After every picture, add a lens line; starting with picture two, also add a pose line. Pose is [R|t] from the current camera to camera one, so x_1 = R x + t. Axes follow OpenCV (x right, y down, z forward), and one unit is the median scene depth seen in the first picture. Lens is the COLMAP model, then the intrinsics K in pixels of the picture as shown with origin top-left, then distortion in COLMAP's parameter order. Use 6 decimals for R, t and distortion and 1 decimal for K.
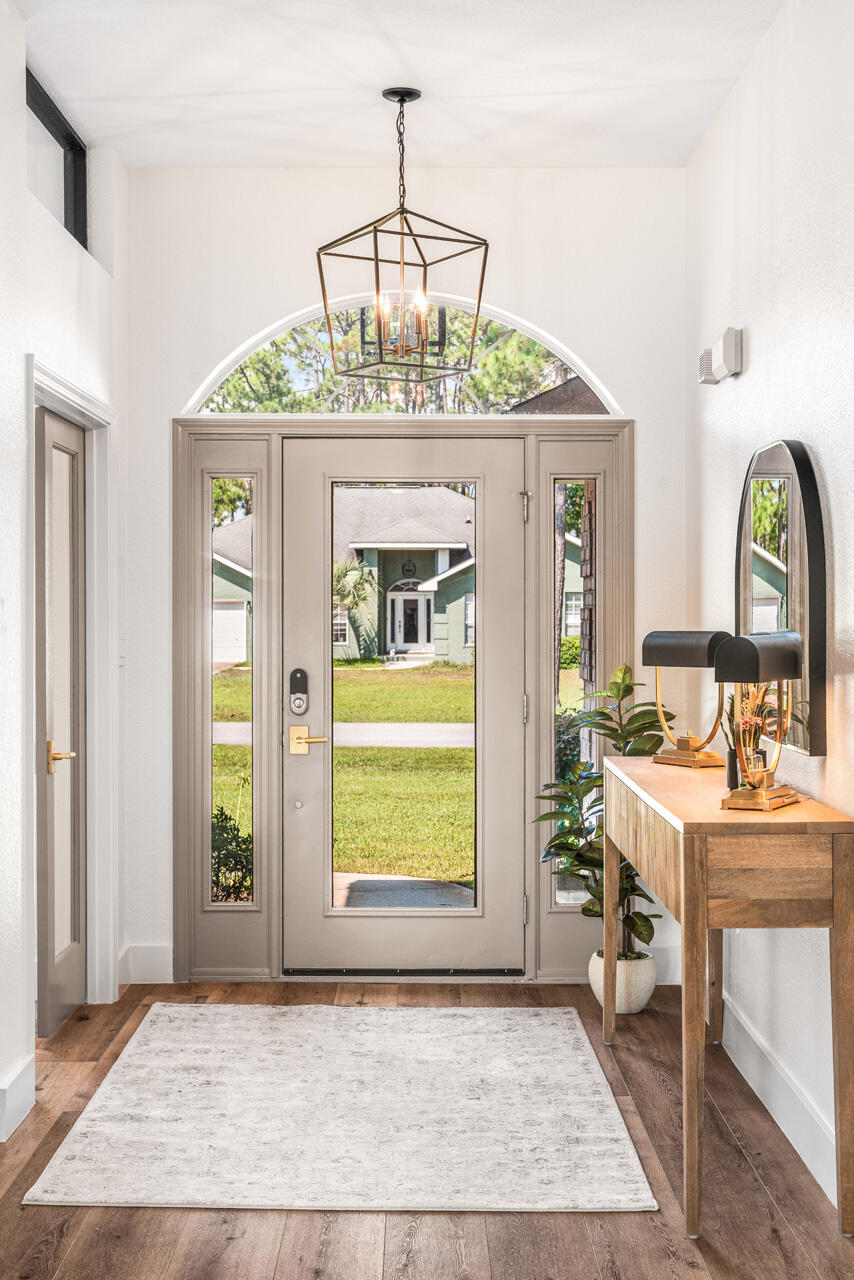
lens RADIAL K [[1792.5, 0, 427.0], [0, 1792.5, 640.0], [0, 0, 1]] dist [-0.004676, 0.057332]
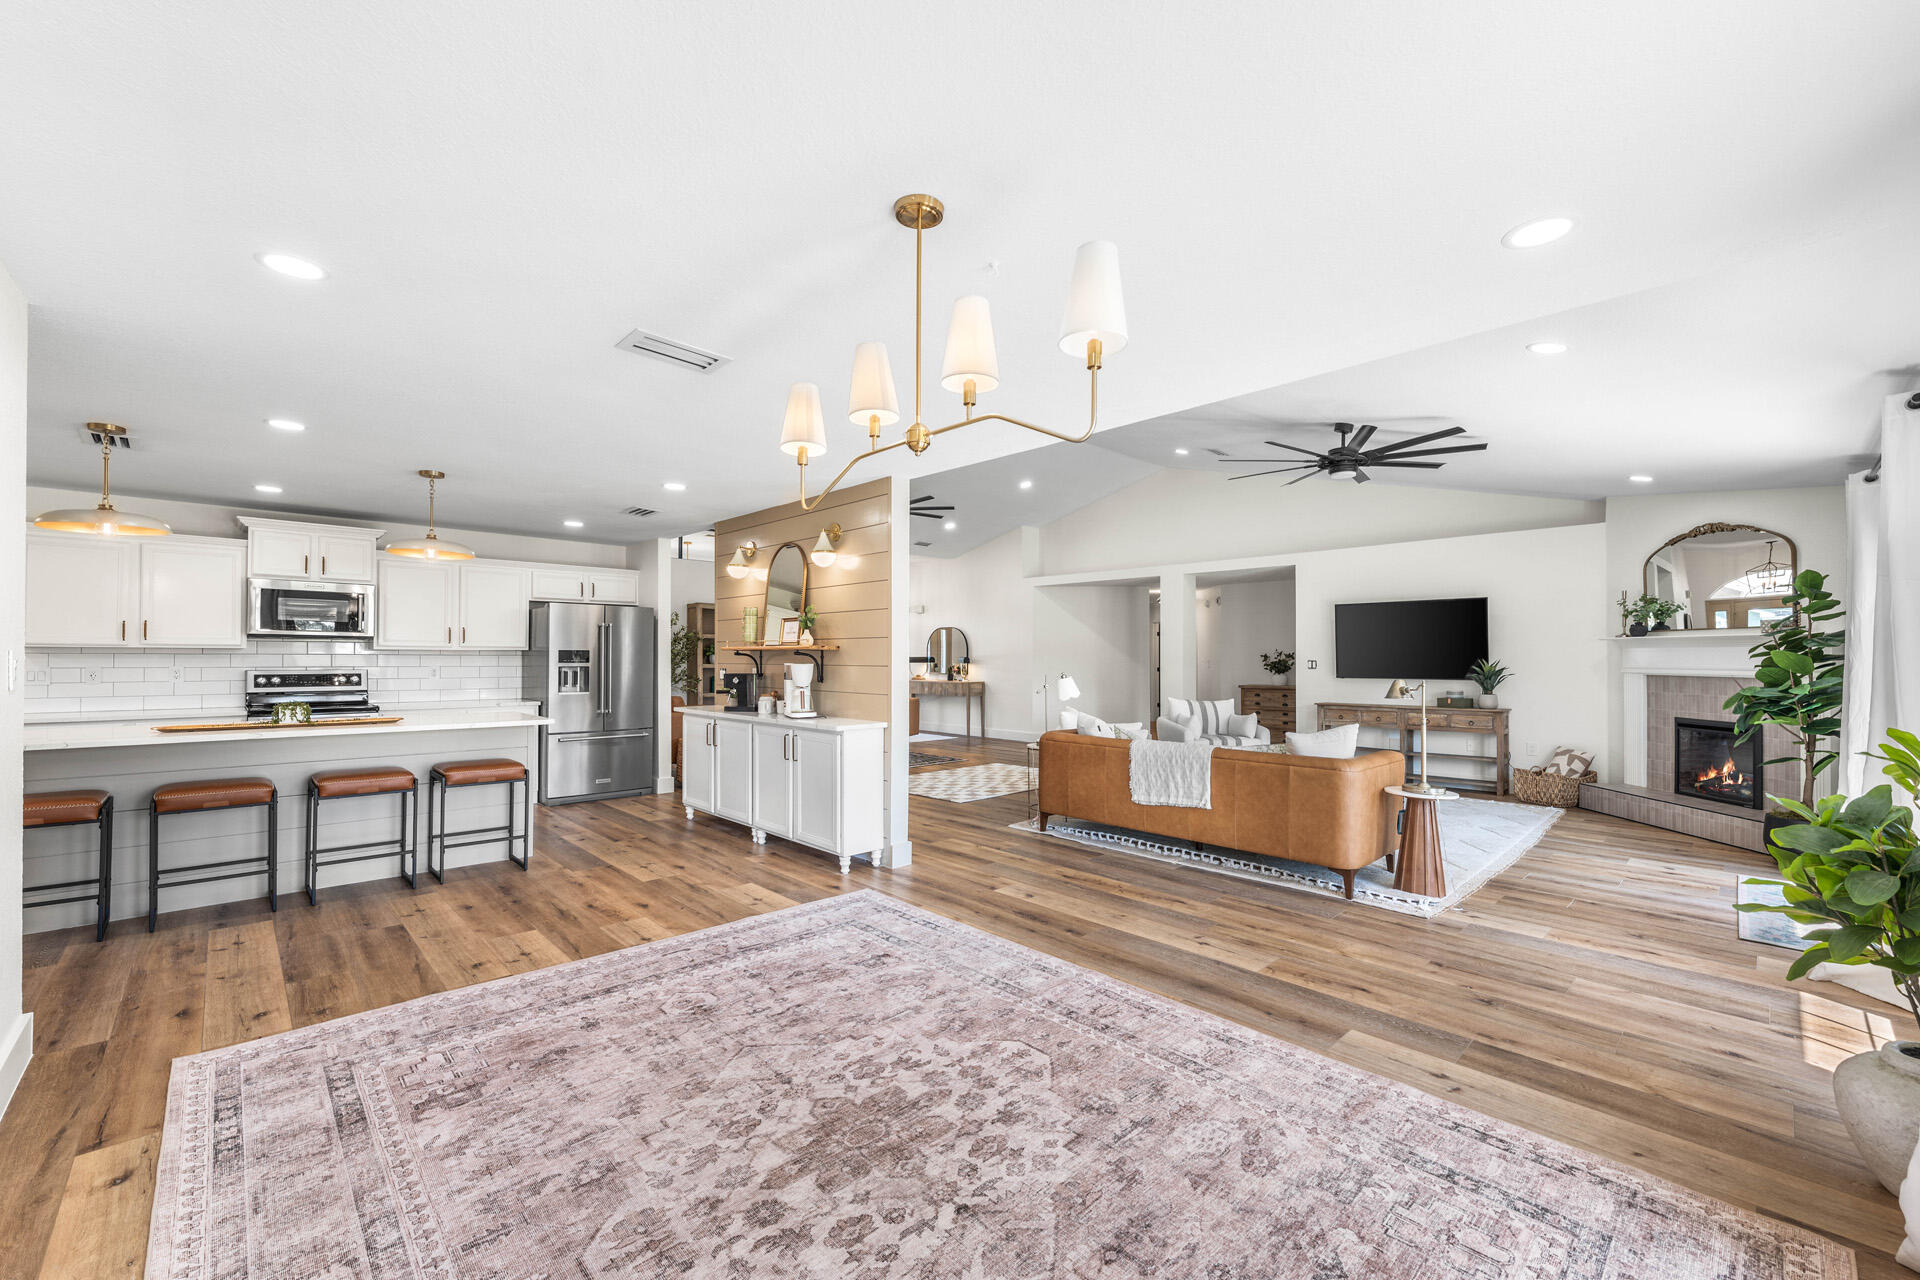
lens RADIAL K [[766.9, 0, 954.9], [0, 766.9, 647.3], [0, 0, 1]] dist [-0.000840, -0.000214]
pose [[0.725975, 0.012348, 0.687611, -1.458201], [0.005949, 0.999689, -0.024234, 0.025050], [-0.687696, 0.021684, 0.725675, -0.882782]]
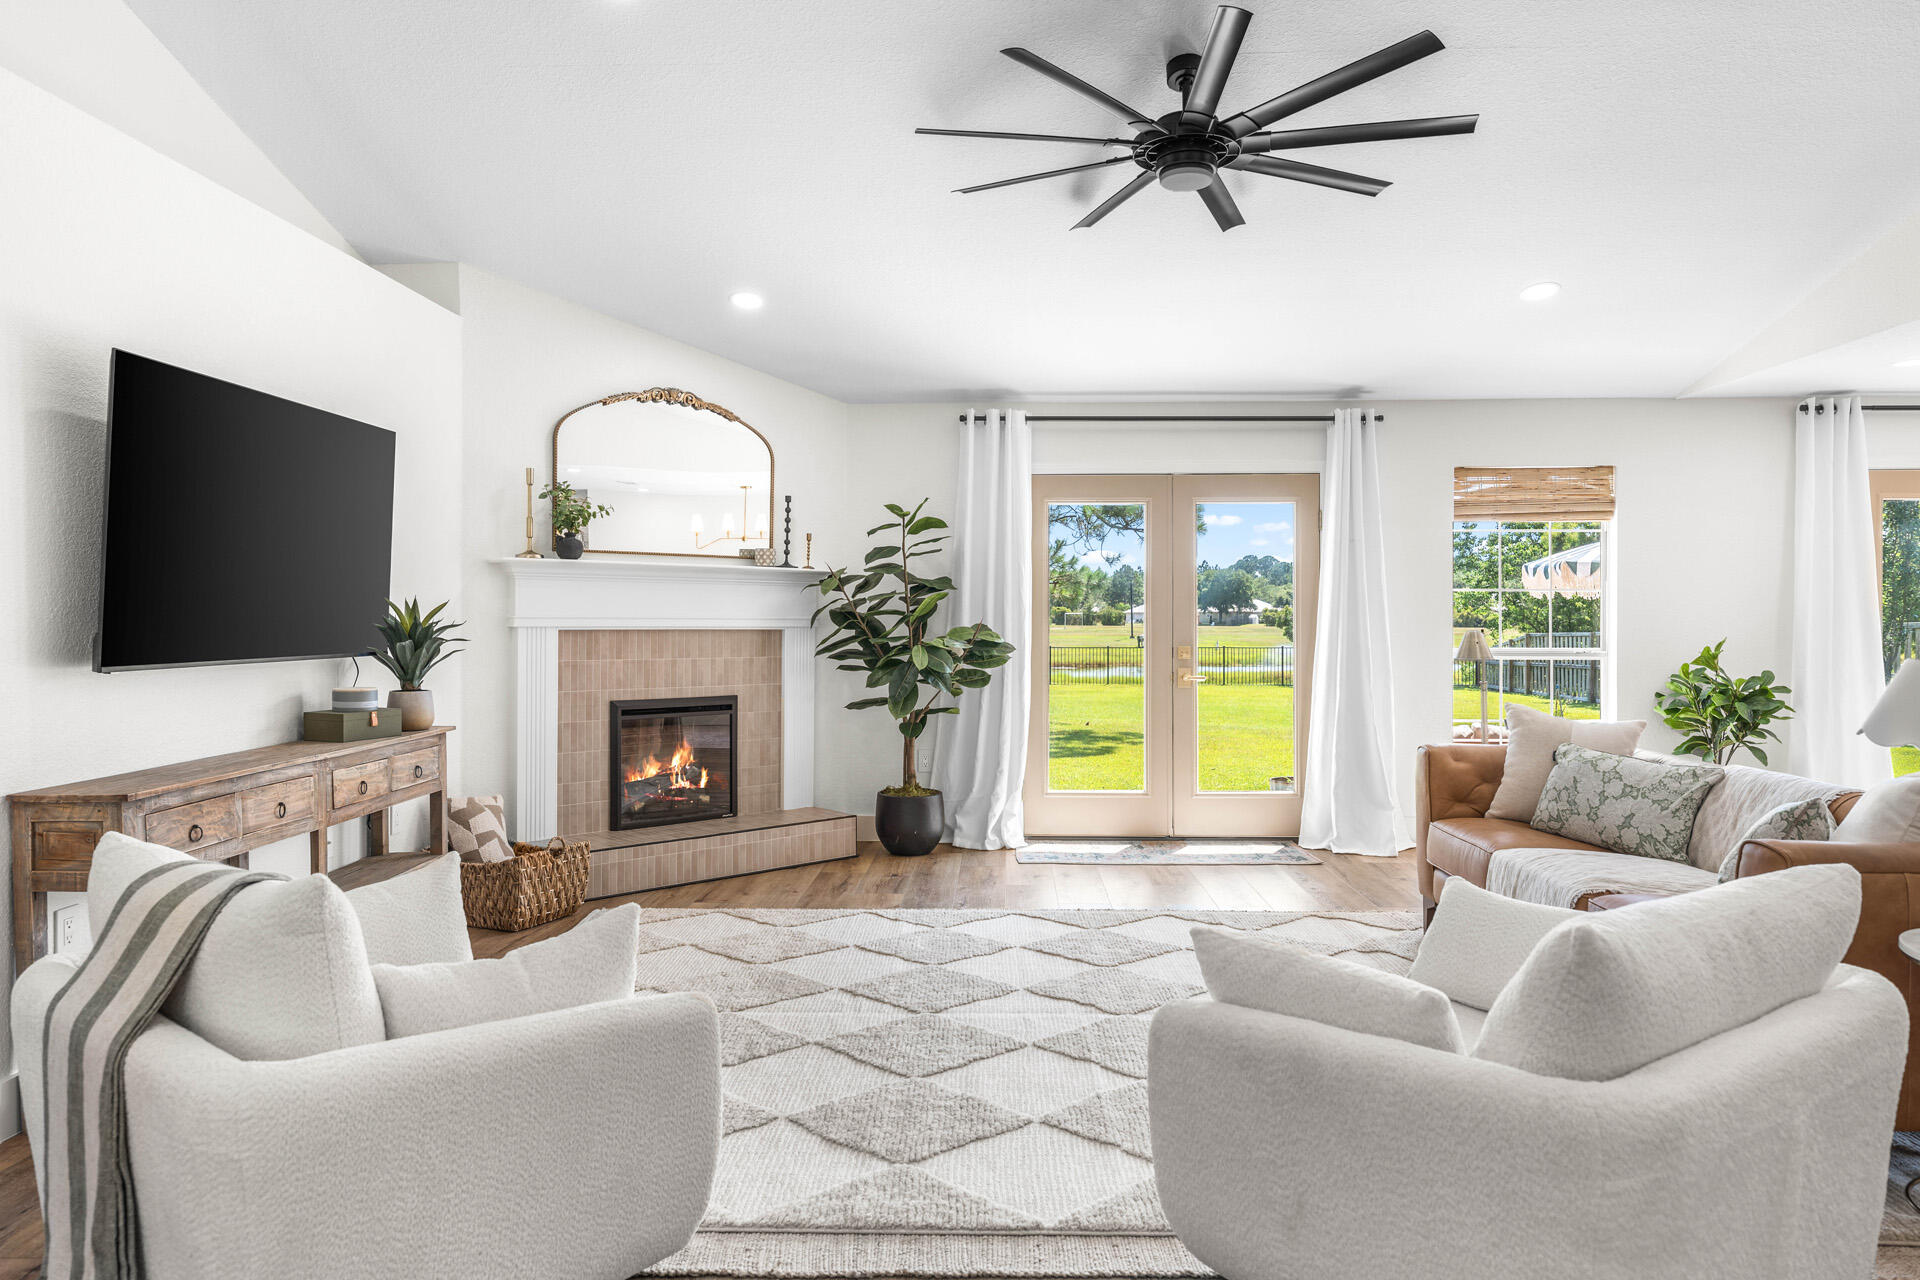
lens RADIAL K [[1235.6, 0, 956.8], [0, 1235.6, 617.5], [0, 0, 1]] dist [-0.000405, 0.000543]
pose [[-0.999261, 0.000682, 0.038422, -0.253365], [0.001194, 0.999911, 0.013301, 0.021430], [-0.038409, 0.013337, -0.999173, 0.250989]]
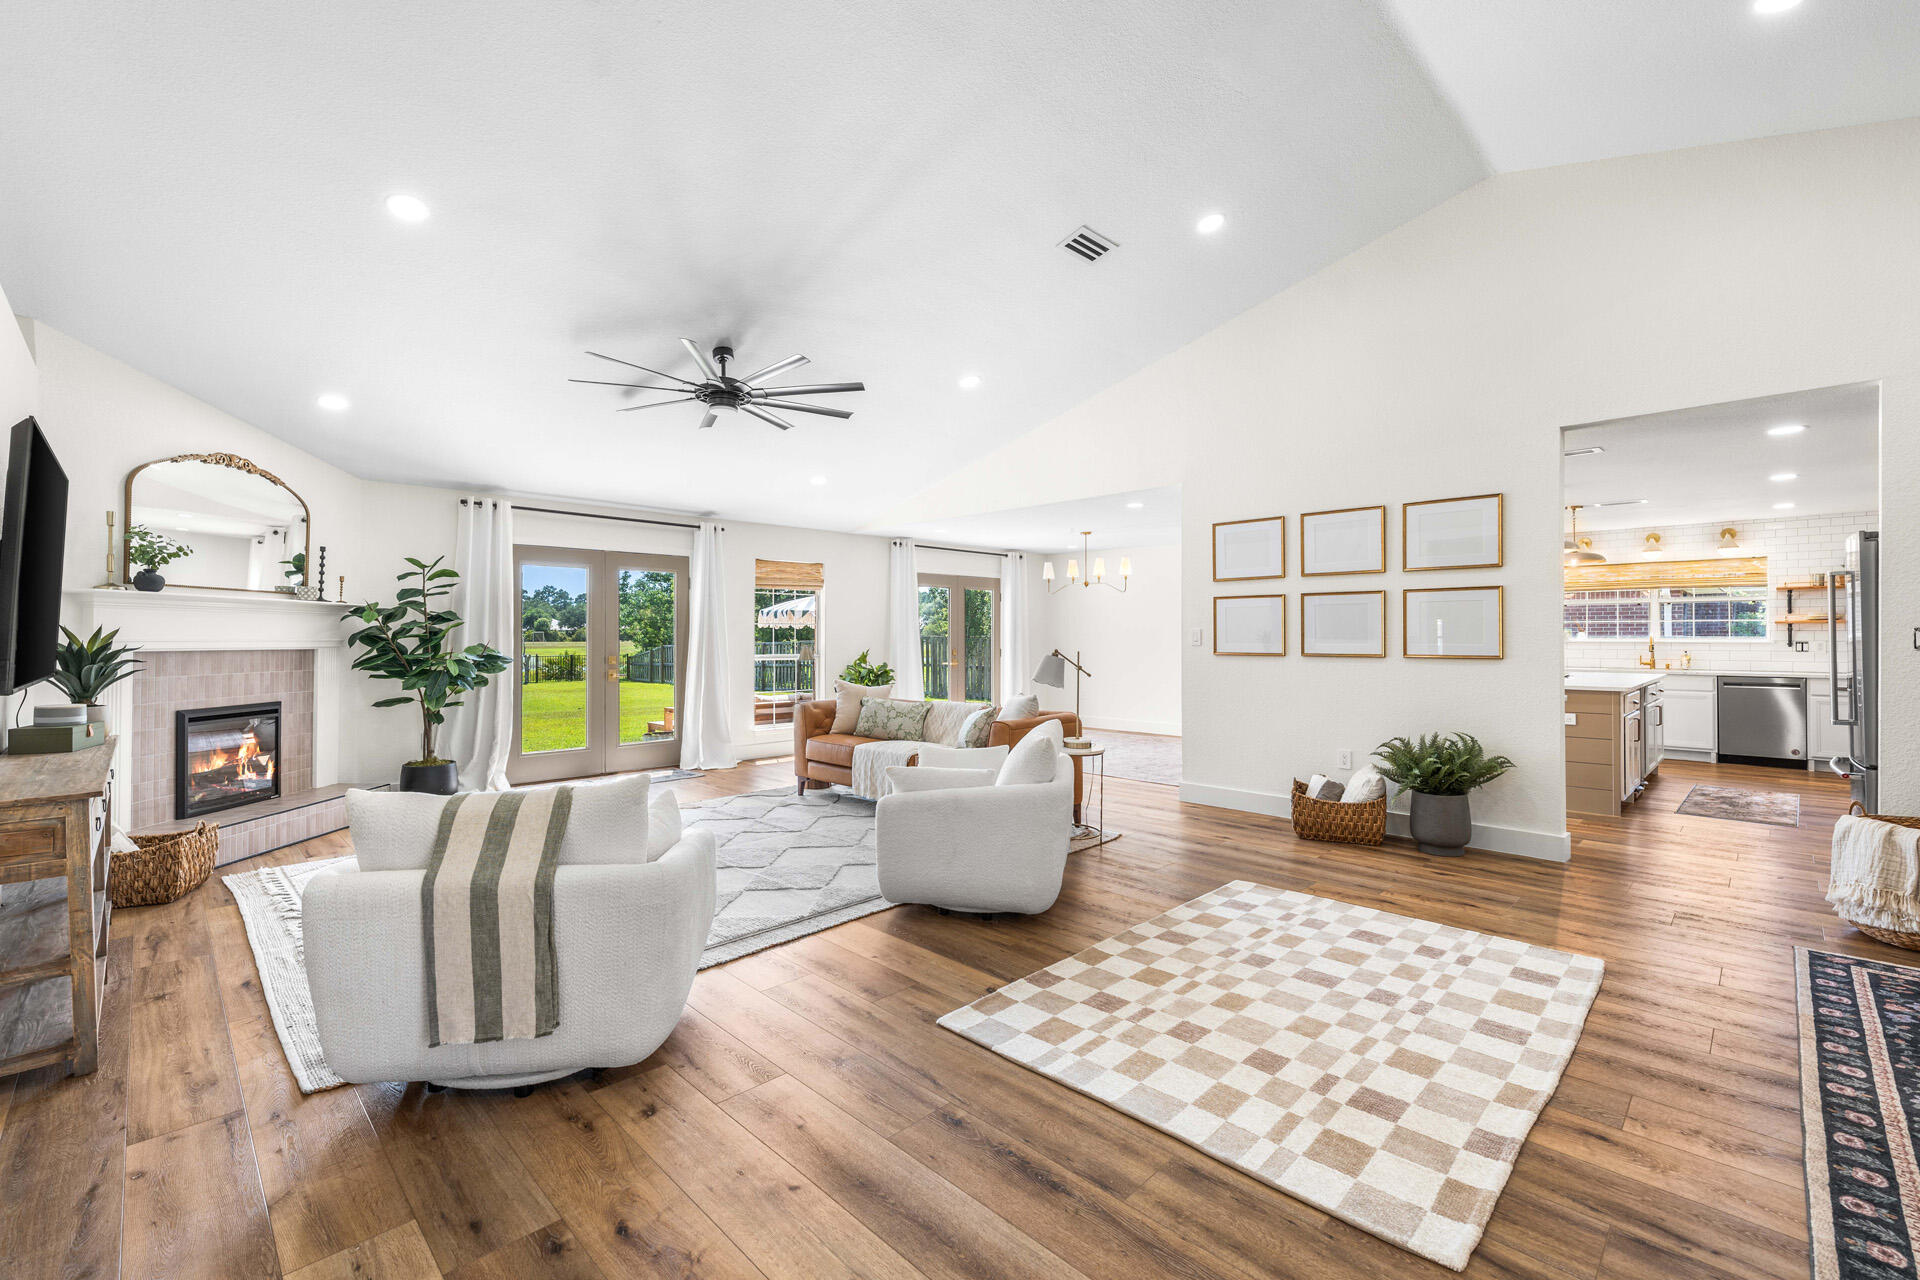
lens RADIAL K [[817.5, 0, 953.8], [0, 817.5, 629.4], [0, 0, 1]] dist [-0.000179, 0.000074]
pose [[-0.712977, -0.004560, -0.701173, 0.102742], [-0.009414, 0.999951, 0.003069, 0.013496], [0.701125, 0.008789, -0.712985, 0.356008]]
